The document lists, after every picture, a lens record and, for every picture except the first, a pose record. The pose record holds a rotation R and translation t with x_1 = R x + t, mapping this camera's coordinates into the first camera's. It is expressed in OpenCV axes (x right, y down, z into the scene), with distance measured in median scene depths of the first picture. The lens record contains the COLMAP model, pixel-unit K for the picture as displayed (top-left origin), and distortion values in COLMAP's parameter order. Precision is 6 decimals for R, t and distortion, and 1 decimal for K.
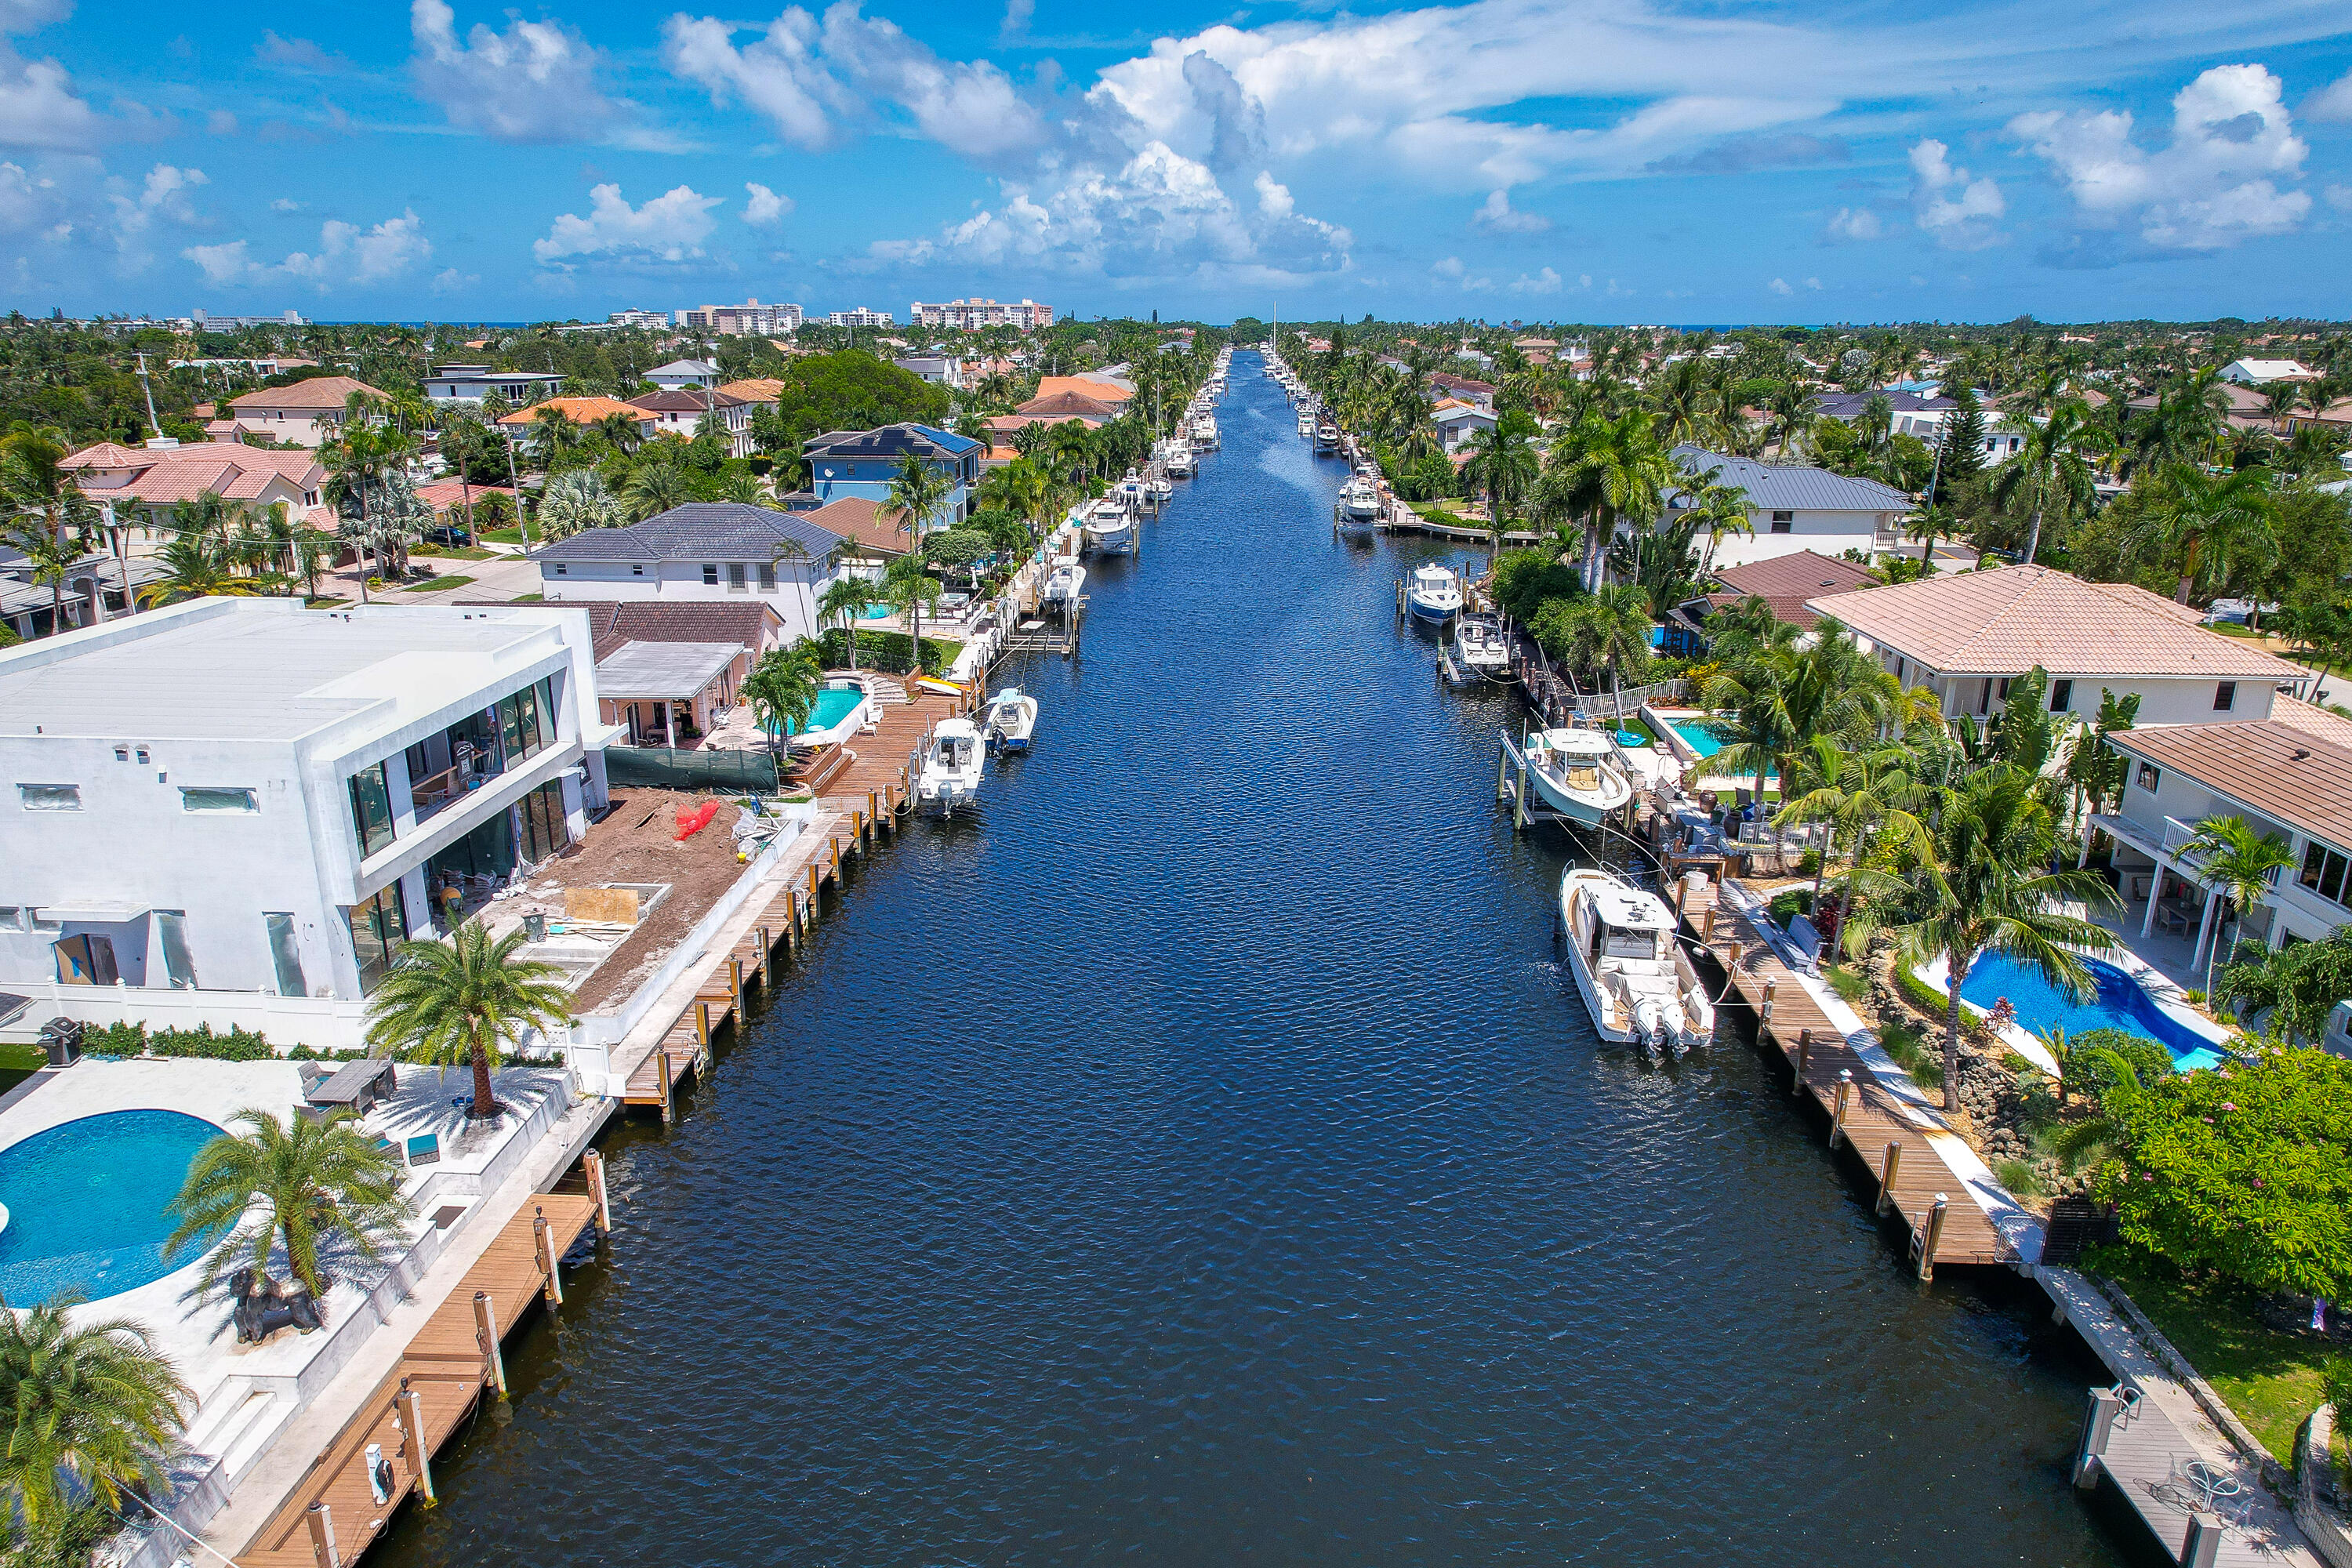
lens RADIAL K [[1547.7, 0, 1176.0], [0, 1547.7, 784.0], [0, 0, 1]] dist [0.006618, 0.003264]
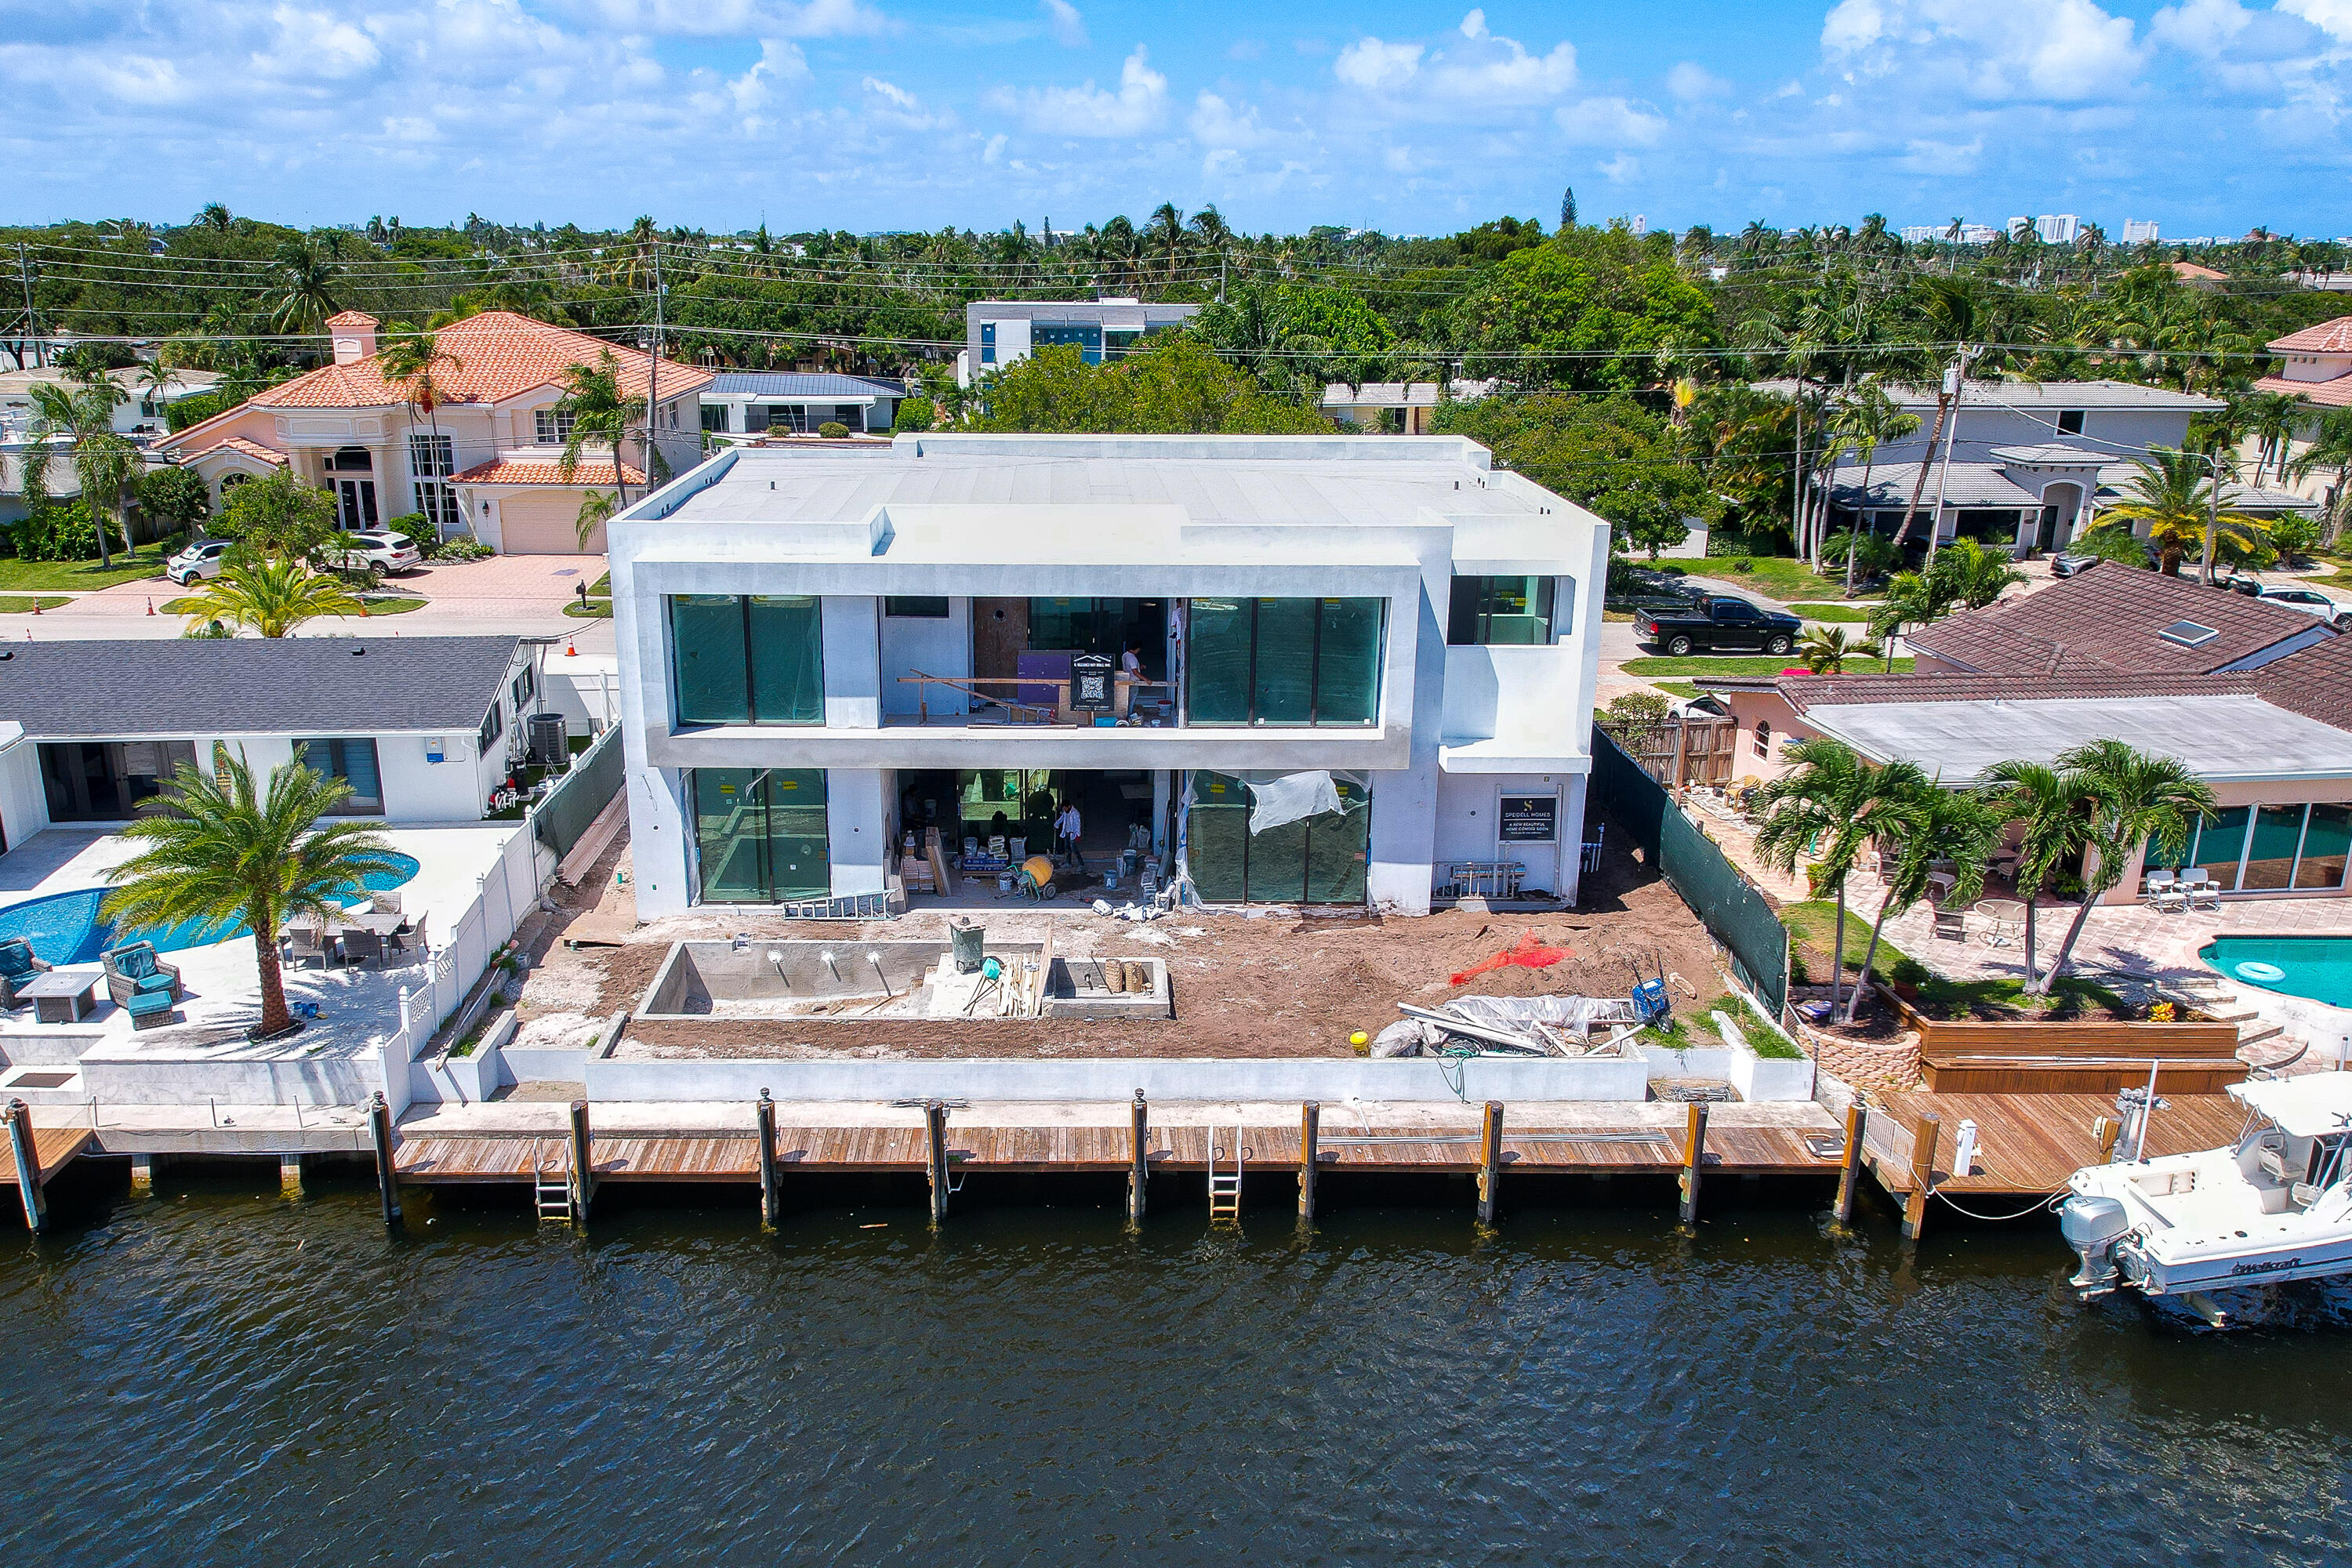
lens RADIAL K [[1847.8, 0, 1109.4], [0, 1847.8, 844.7], [0, 0, 1]] dist [0.012076, -0.009593]
pose [[0.050108, 0.304057, -0.951335, 0.268036], [-0.289463, 0.916069, 0.277540, -0.159937], [0.955877, 0.261469, 0.133916, 0.912132]]
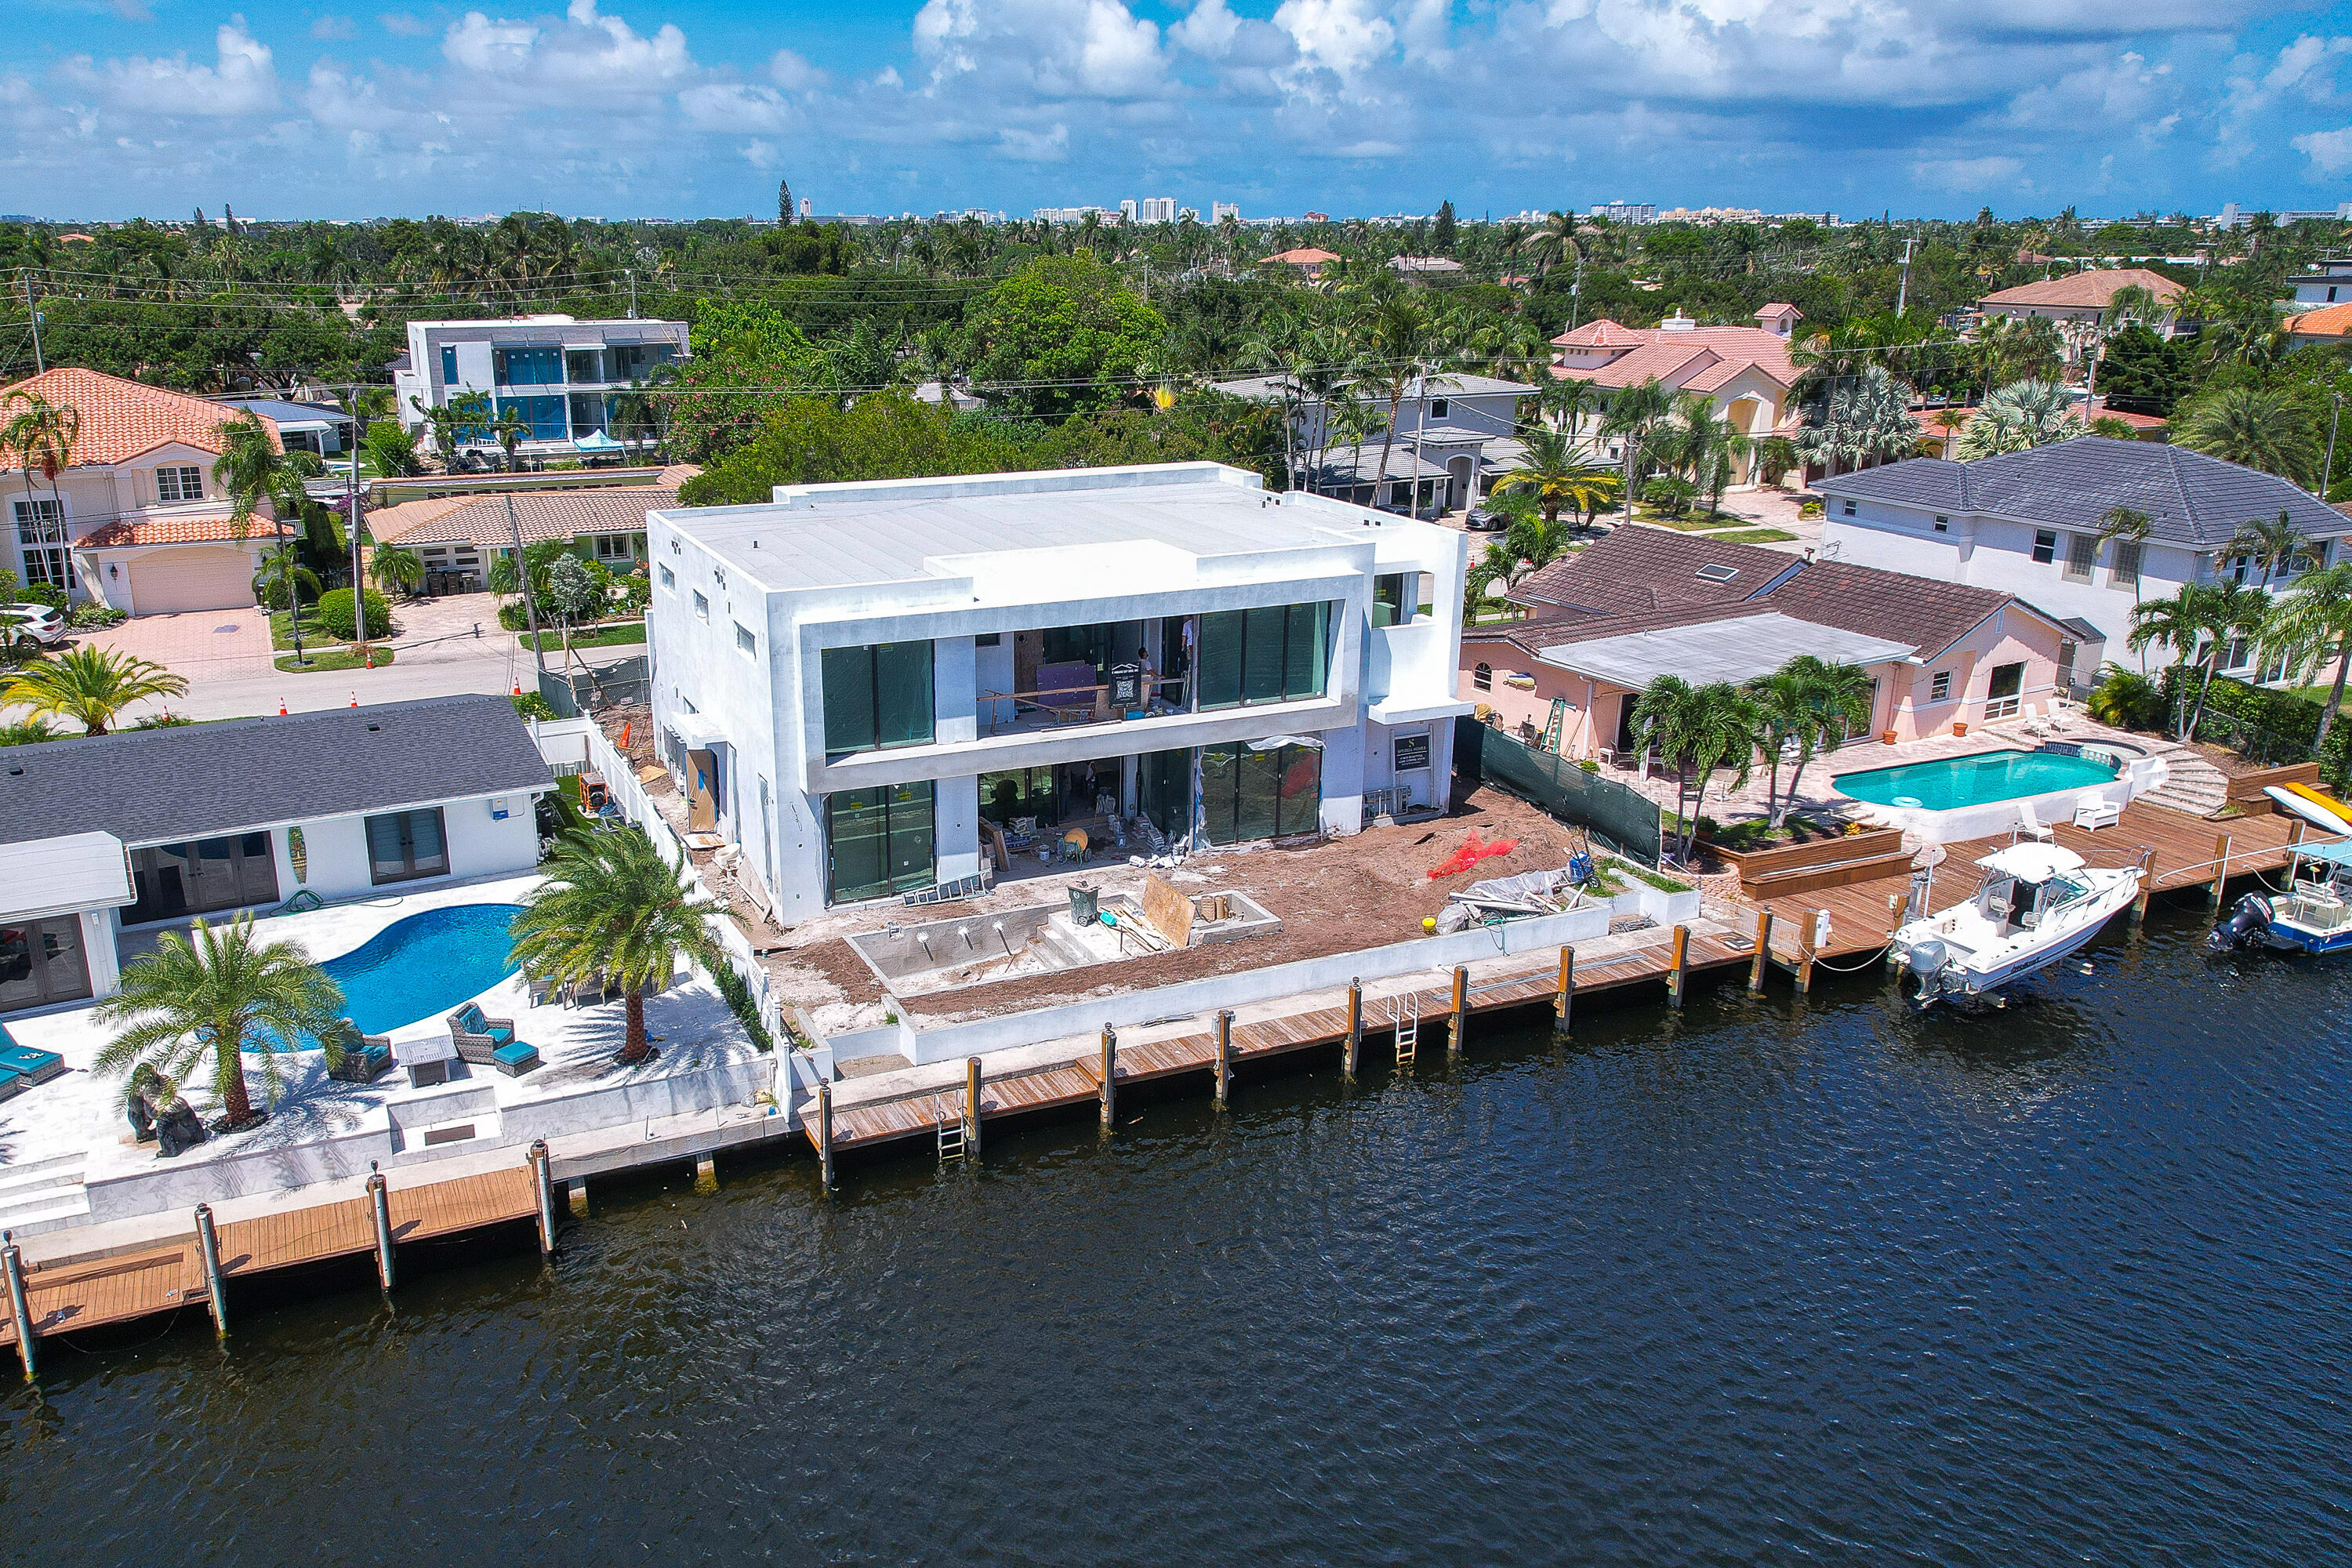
lens RADIAL K [[1794.3, 0, 1040.4], [0, 1794.3, 790.2], [0, 0, 1]] dist [0.016726, -0.009875]
pose [[0.429968, 0.264927, -0.863100, 0.325228], [-0.252209, 0.953166, 0.166931, -0.102881], [0.866902, 0.145907, 0.476647, 0.526356]]
